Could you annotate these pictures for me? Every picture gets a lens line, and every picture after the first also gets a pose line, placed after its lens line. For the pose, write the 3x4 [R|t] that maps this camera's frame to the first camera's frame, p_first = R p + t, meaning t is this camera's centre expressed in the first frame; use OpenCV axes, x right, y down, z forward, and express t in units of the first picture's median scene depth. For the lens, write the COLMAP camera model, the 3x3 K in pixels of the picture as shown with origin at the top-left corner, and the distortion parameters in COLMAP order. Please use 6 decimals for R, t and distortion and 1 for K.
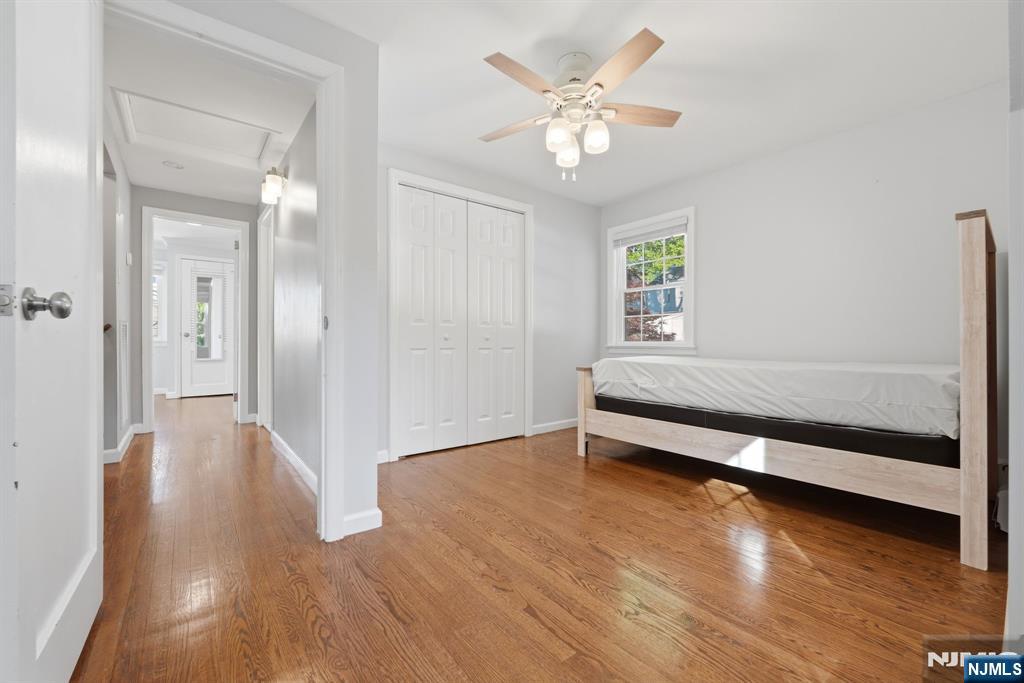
lens RADIAL K [[414.3, 0, 513.7], [0, 414.3, 339.5], [0, 0, 1]] dist [-0.006695, -0.001476]
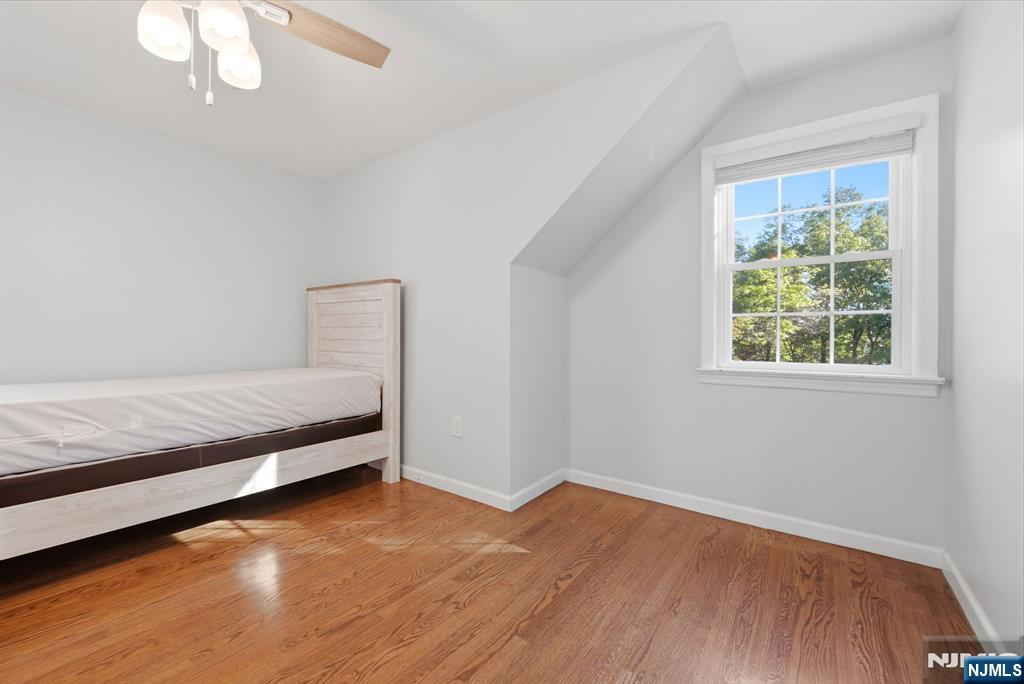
lens RADIAL K [[414.3, 0, 513.4], [0, 414.3, 341.2], [0, 0, 1]] dist [-0.006695, -0.001476]
pose [[-0.247023, -0.007562, 0.968980, -0.530982], [-0.006384, 0.999961, 0.006176, -0.046269], [-0.968988, -0.004660, -0.247062, 0.706916]]
